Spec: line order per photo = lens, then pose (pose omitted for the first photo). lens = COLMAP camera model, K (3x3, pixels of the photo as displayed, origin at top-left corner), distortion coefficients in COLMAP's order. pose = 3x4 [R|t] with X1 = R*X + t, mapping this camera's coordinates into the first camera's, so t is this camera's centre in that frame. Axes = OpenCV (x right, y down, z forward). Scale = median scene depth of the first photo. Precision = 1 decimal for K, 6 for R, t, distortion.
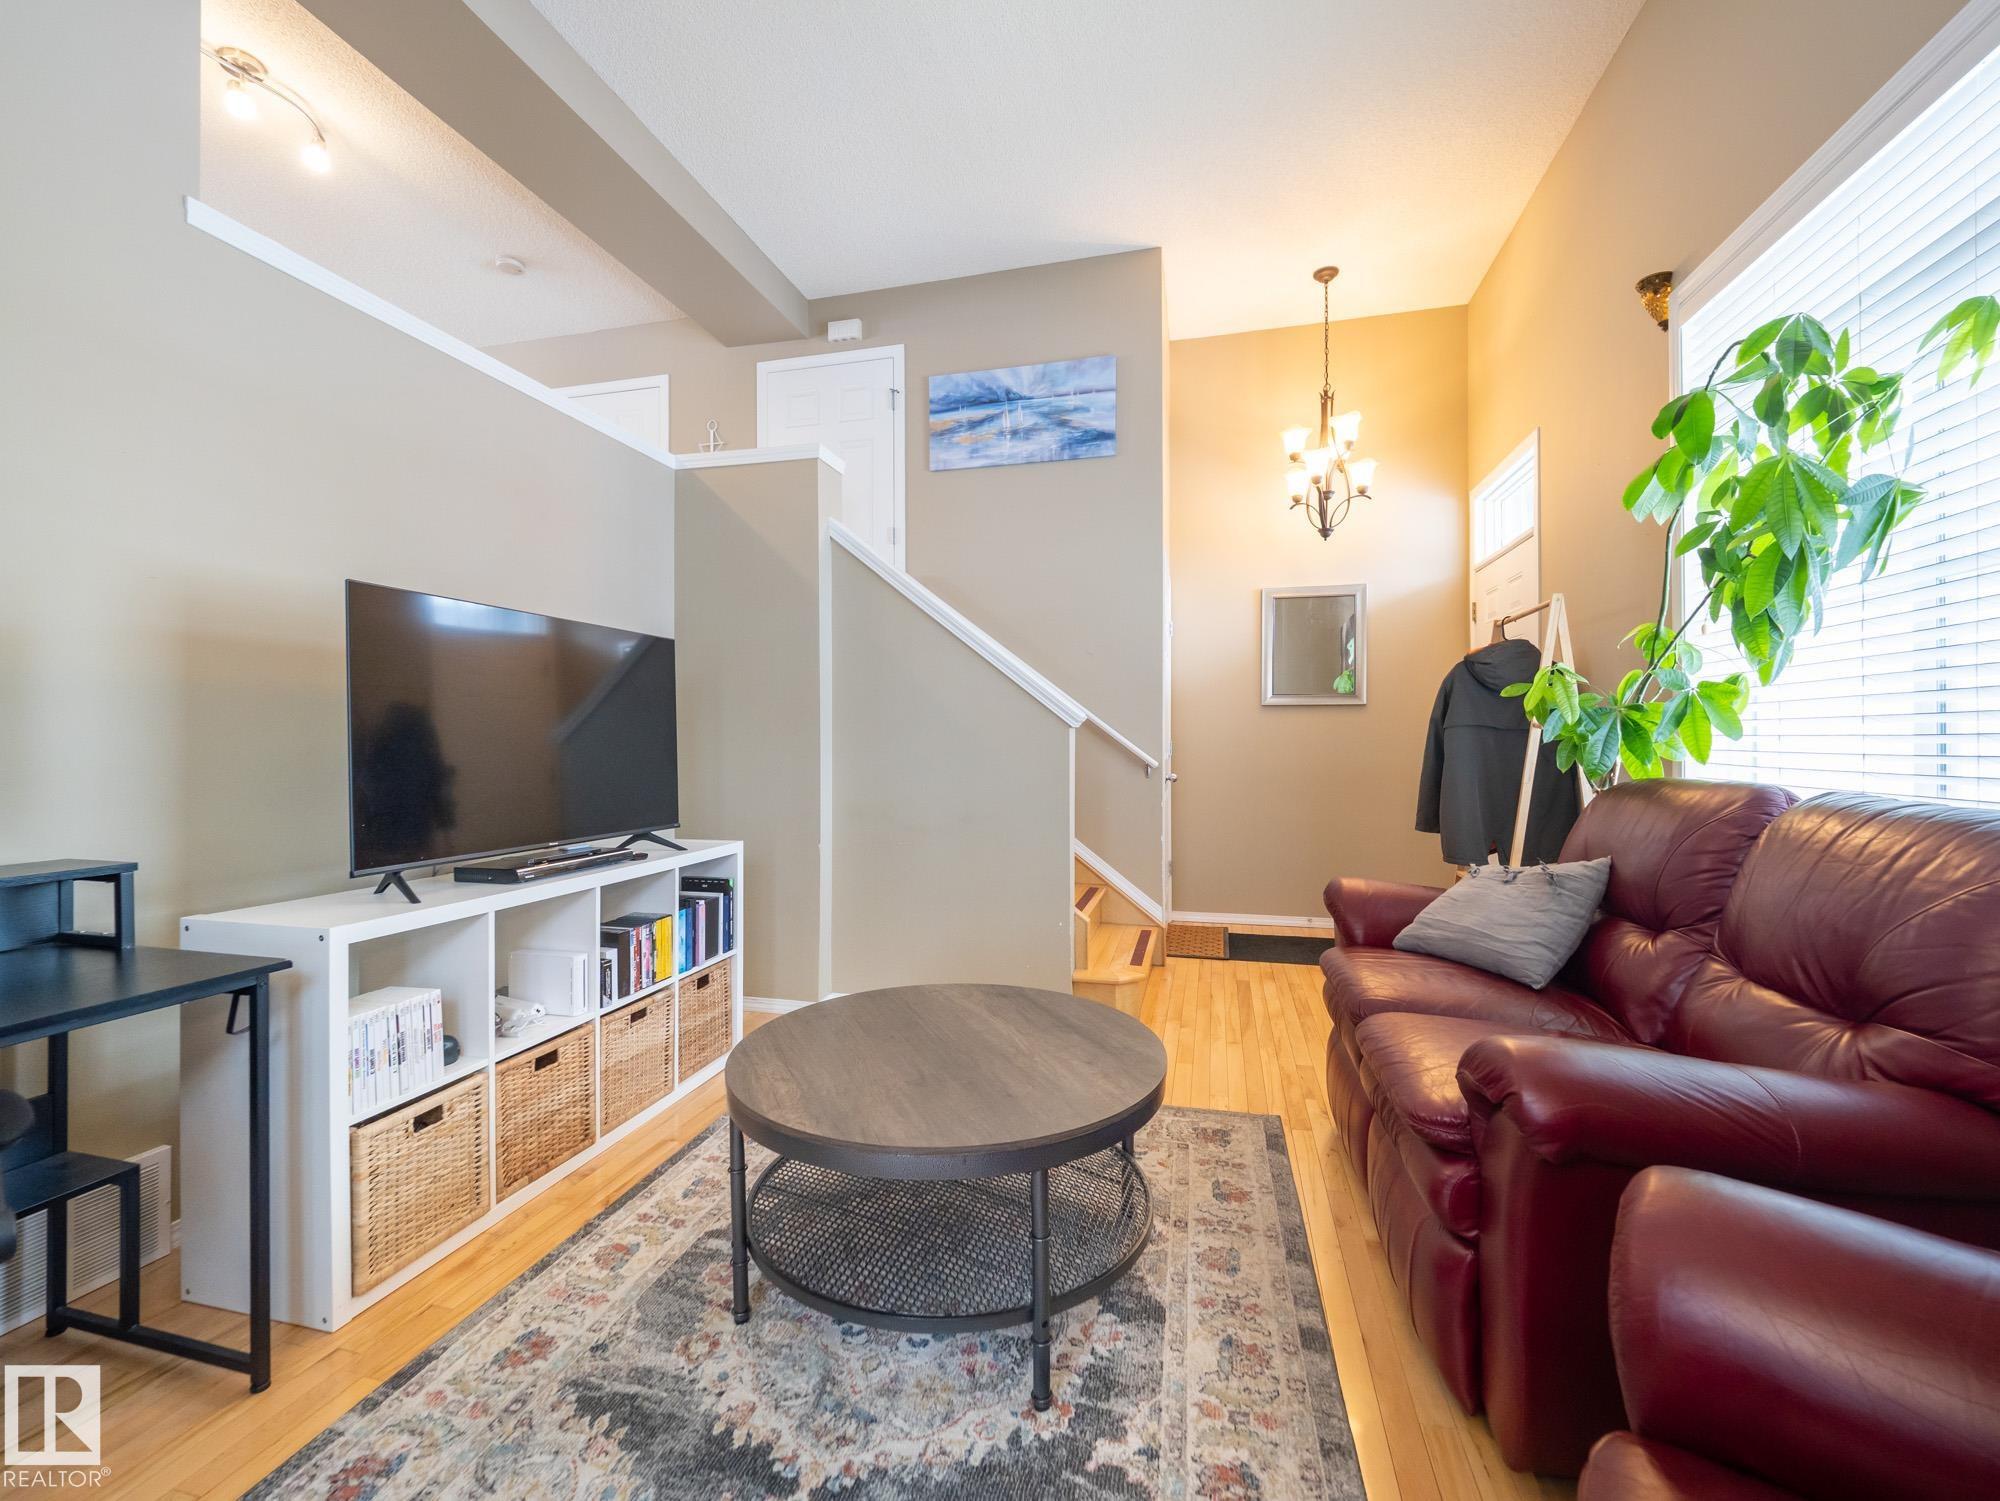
lens RADIAL K [[847.2, 0, 999.0], [0, 847.2, 744.9], [0, 0, 1]] dist [-0.001479, -0.002478]
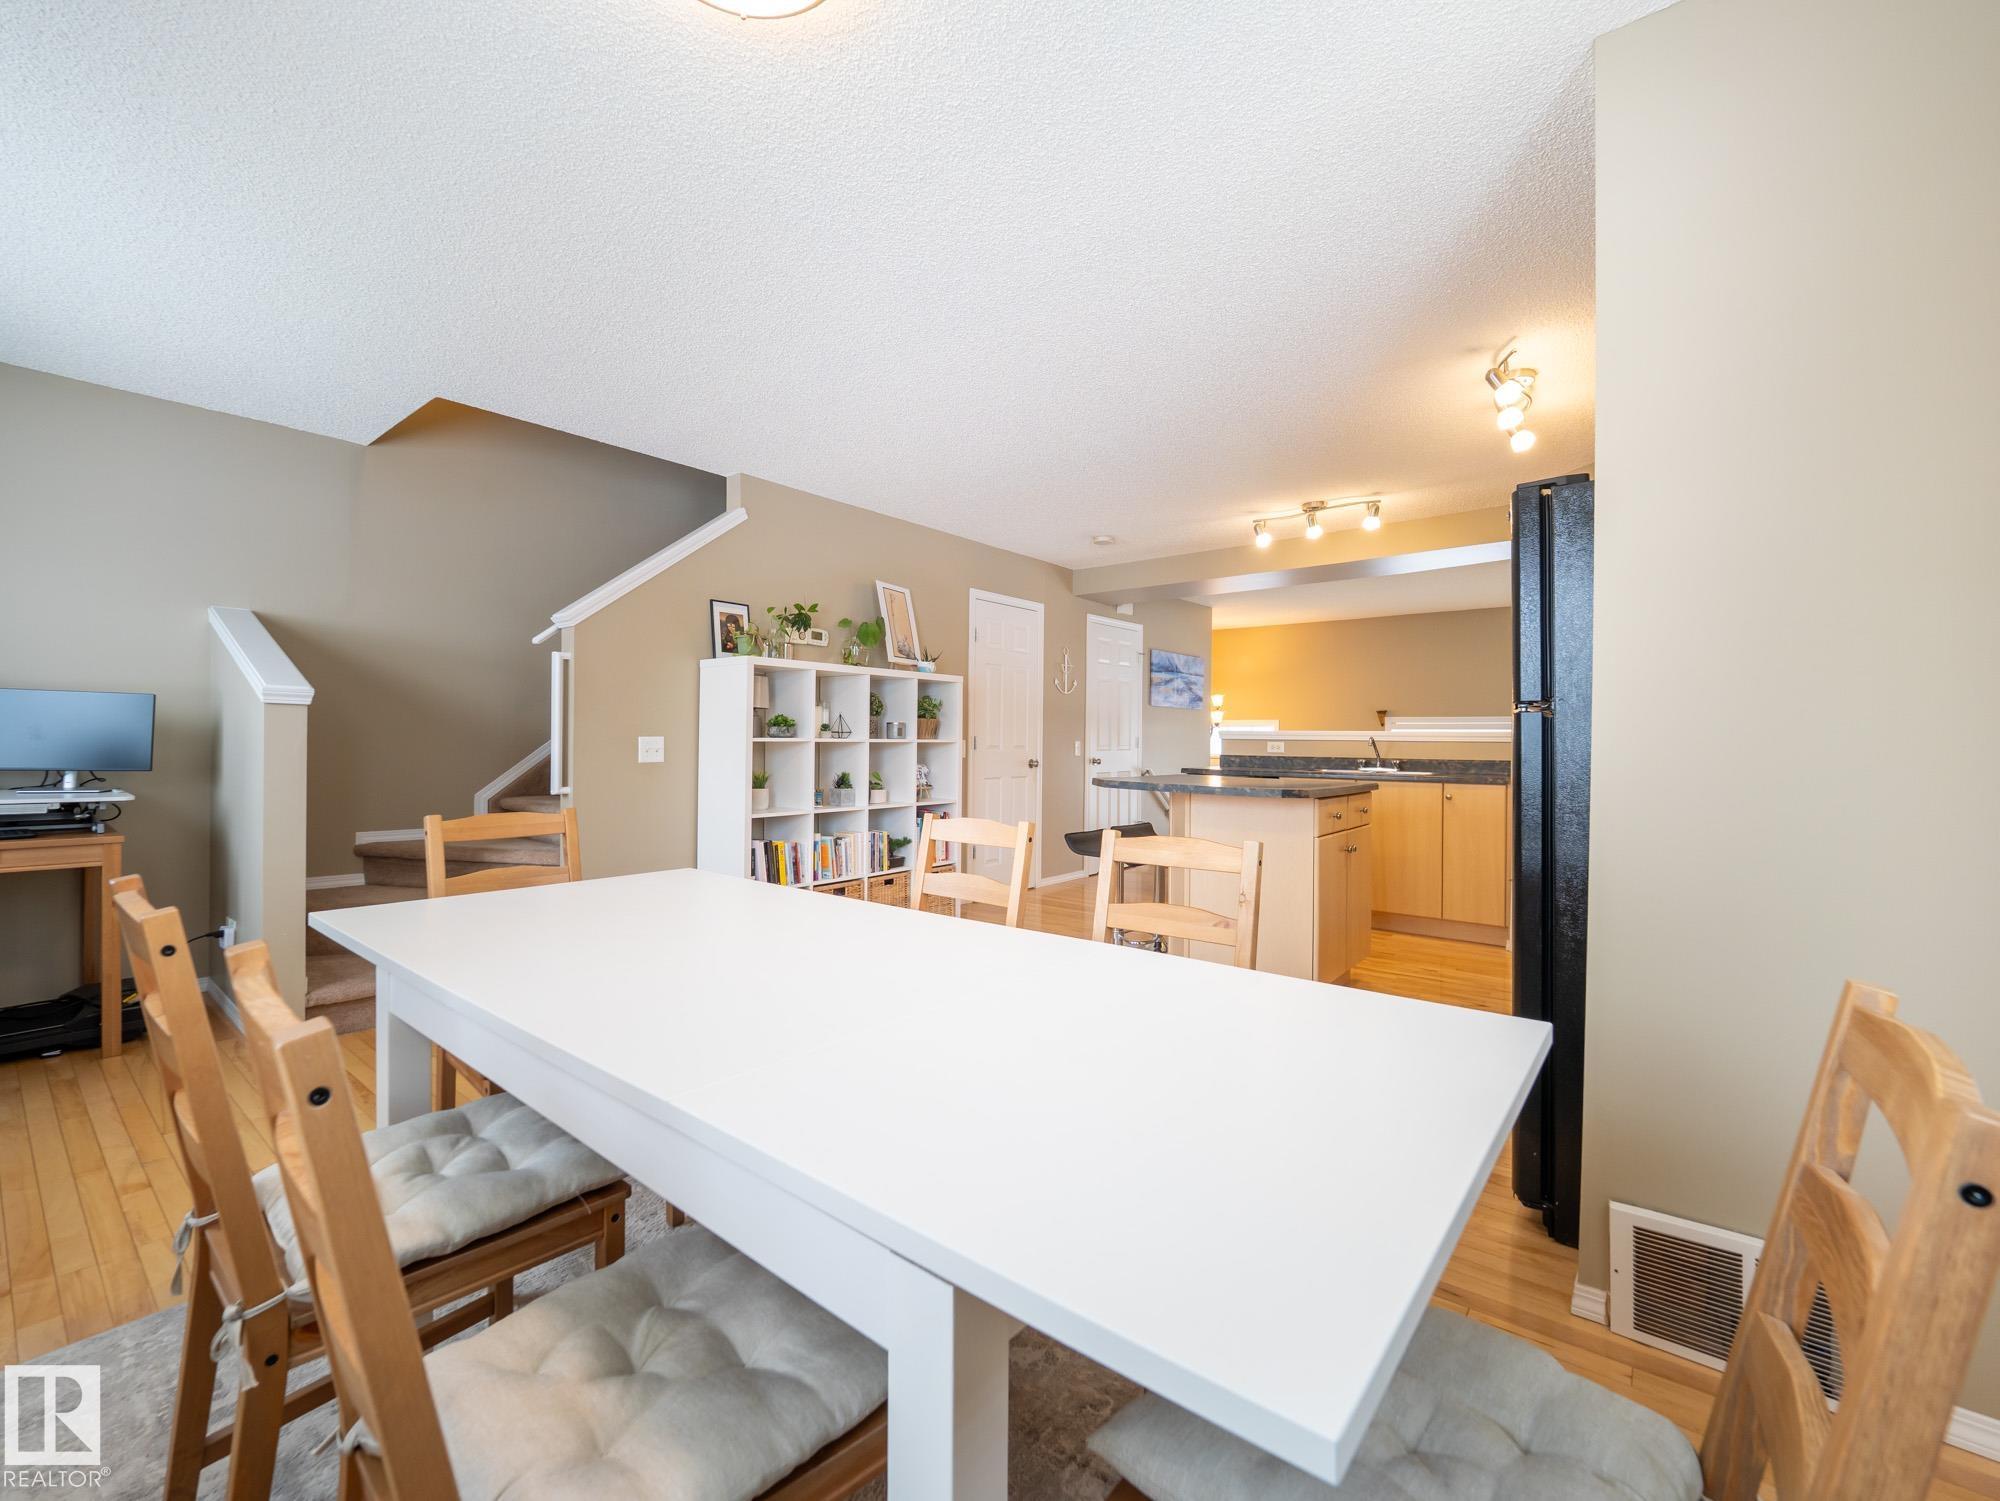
lens RADIAL K [[847.2, 0, 999.6], [0, 847.2, 747.3], [0, 0, 1]] dist [-0.001479, -0.002478]
pose [[0.437883, 0.007231, 0.899003, -3.195326], [-0.002142, 0.999973, -0.007000, -0.431059], [-0.899029, 0.001139, 0.437887, 1.016292]]
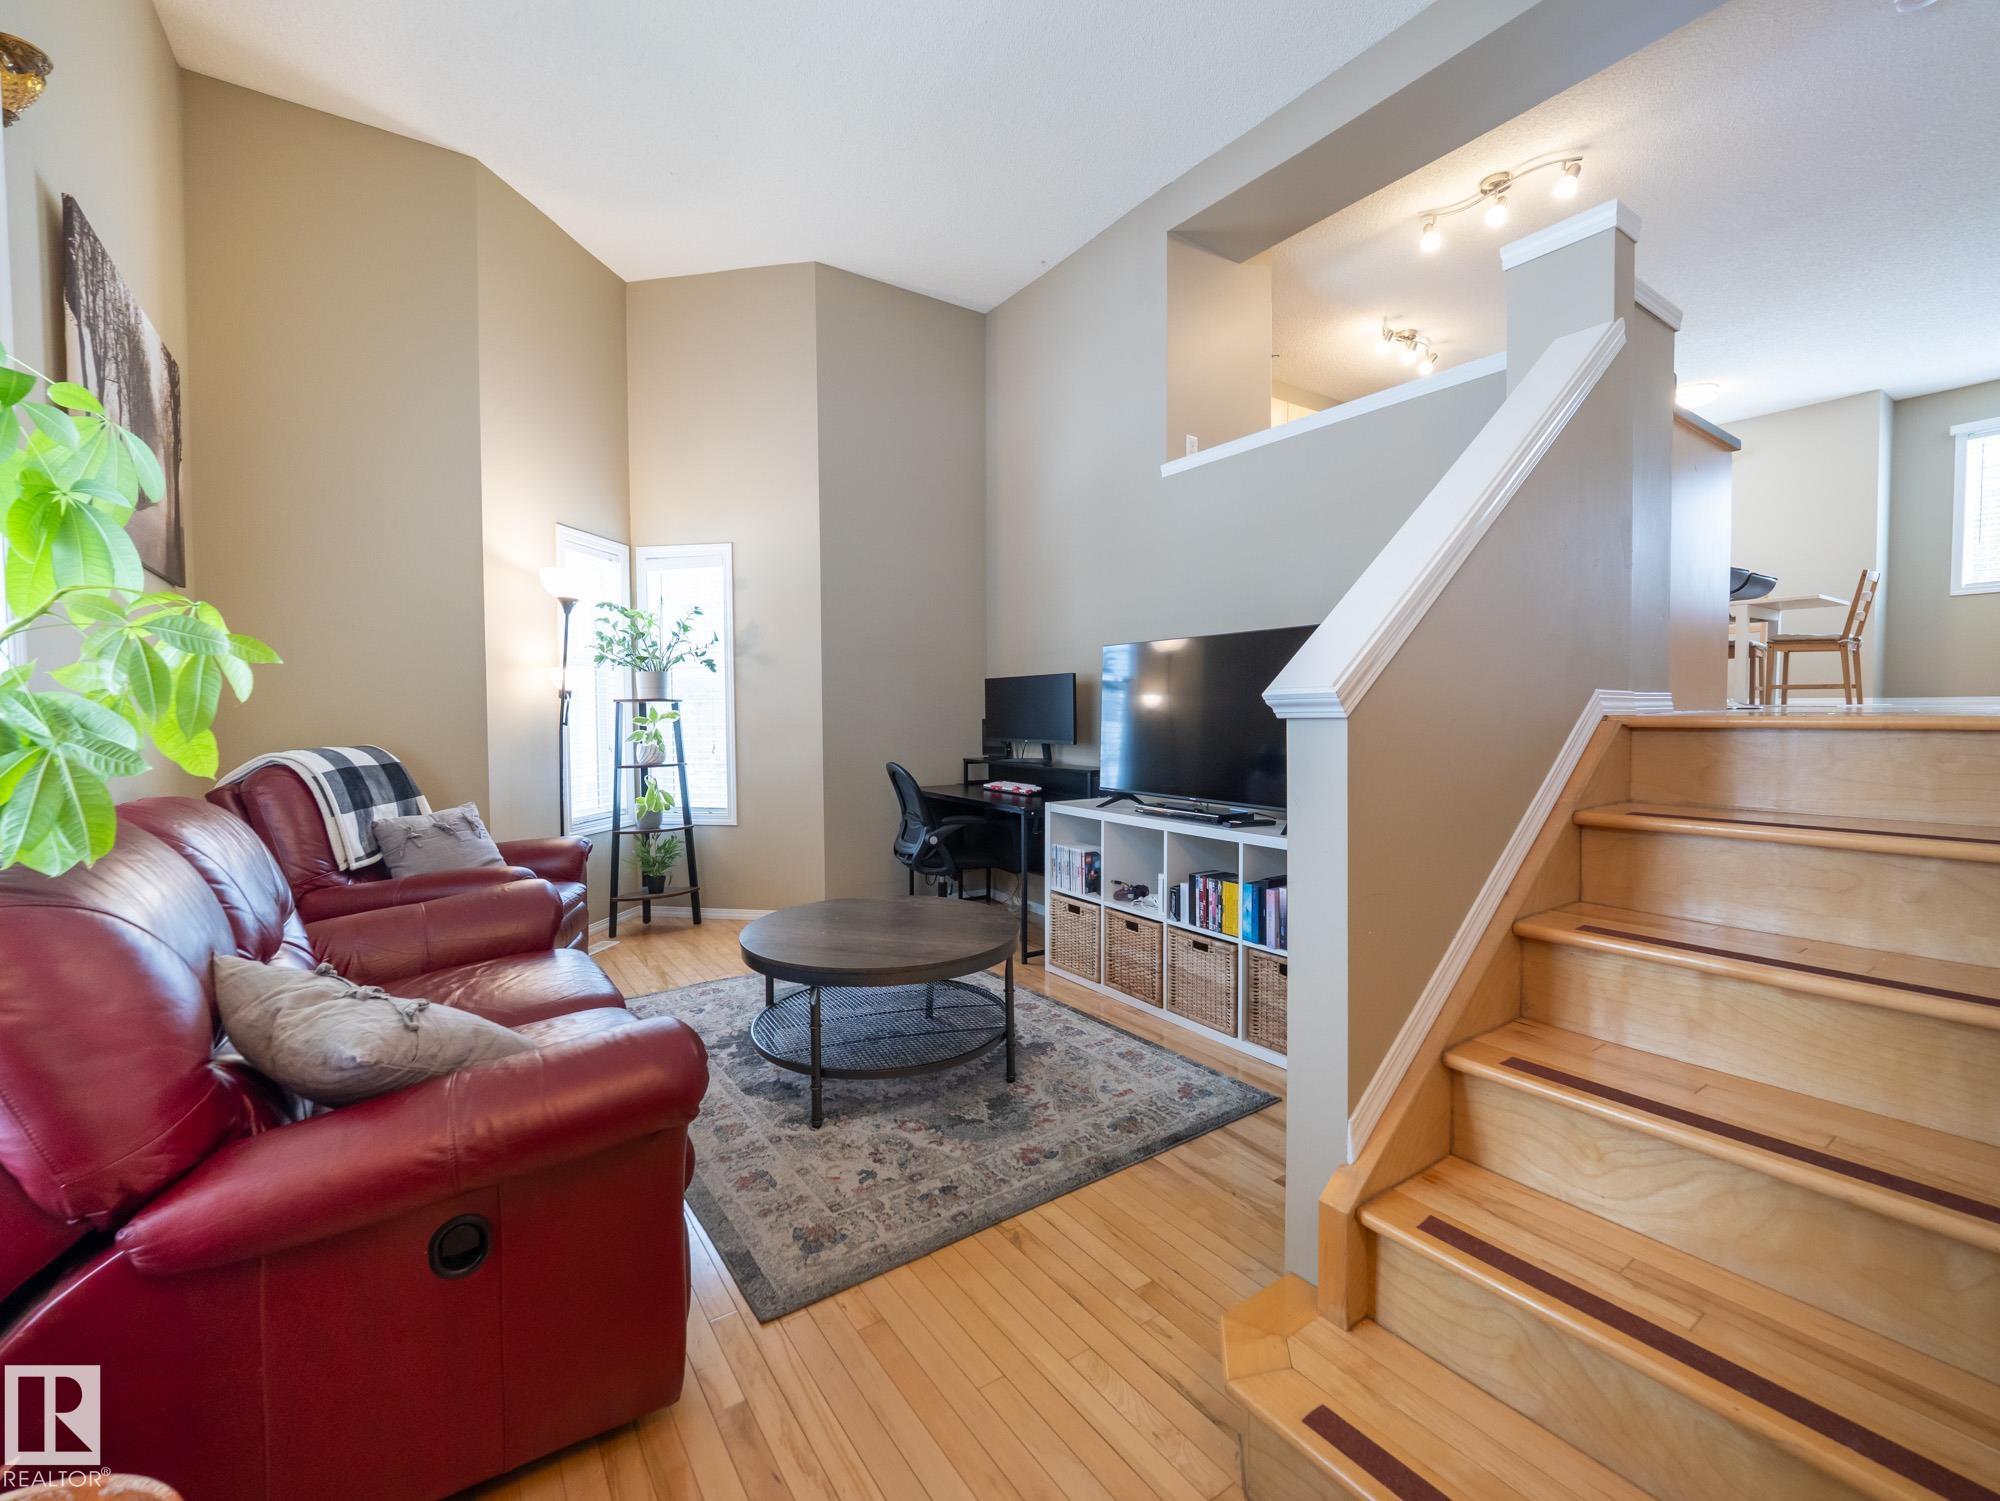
lens RADIAL K [[847.2, 0, 996.3], [0, 847.2, 745.4], [0, 0, 1]] dist [-0.001479, -0.002478]
pose [[-0.660805, 0.038431, -0.749573, 0.718954], [0.001983, 0.998774, 0.049460, -0.040801], [0.750555, 0.031197, -0.660071, 1.631944]]
